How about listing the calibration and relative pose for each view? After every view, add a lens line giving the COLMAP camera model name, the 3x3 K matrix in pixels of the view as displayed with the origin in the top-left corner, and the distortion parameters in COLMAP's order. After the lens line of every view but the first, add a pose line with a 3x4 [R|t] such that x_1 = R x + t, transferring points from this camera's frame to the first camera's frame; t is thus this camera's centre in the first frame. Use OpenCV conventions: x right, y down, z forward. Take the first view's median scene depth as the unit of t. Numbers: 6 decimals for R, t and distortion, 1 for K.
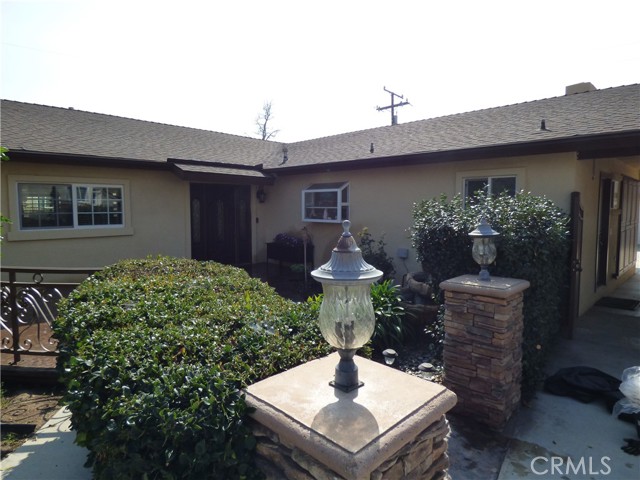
lens RADIAL K [[395.3, 0, 320.0], [0, 395.3, 240.0], [0, 0, 1]] dist [-0.004478, -0.000558]
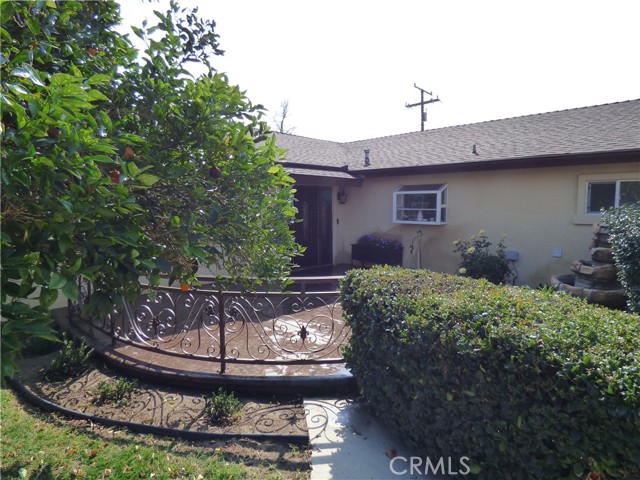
lens RADIAL K [[395.3, 0, 320.0], [0, 395.3, 240.0], [0, 0, 1]] dist [-0.004478, -0.000558]
pose [[0.999957, -0.005113, -0.007794, -0.224294], [0.005185, 0.999943, 0.009316, -0.014160], [0.007746, -0.009356, 0.999926, -0.003554]]
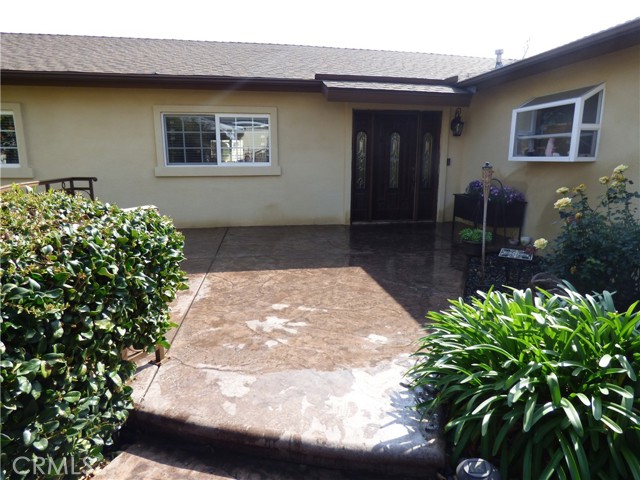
lens RADIAL K [[395.3, 0, 320.0], [0, 395.3, 240.0], [0, 0, 1]] dist [-0.004478, -0.000558]
pose [[0.823311, 0.112025, -0.556425, 0.071337], [-0.047032, 0.990423, 0.129812, 0.009230], [0.565638, -0.080705, 0.820695, 0.313248]]
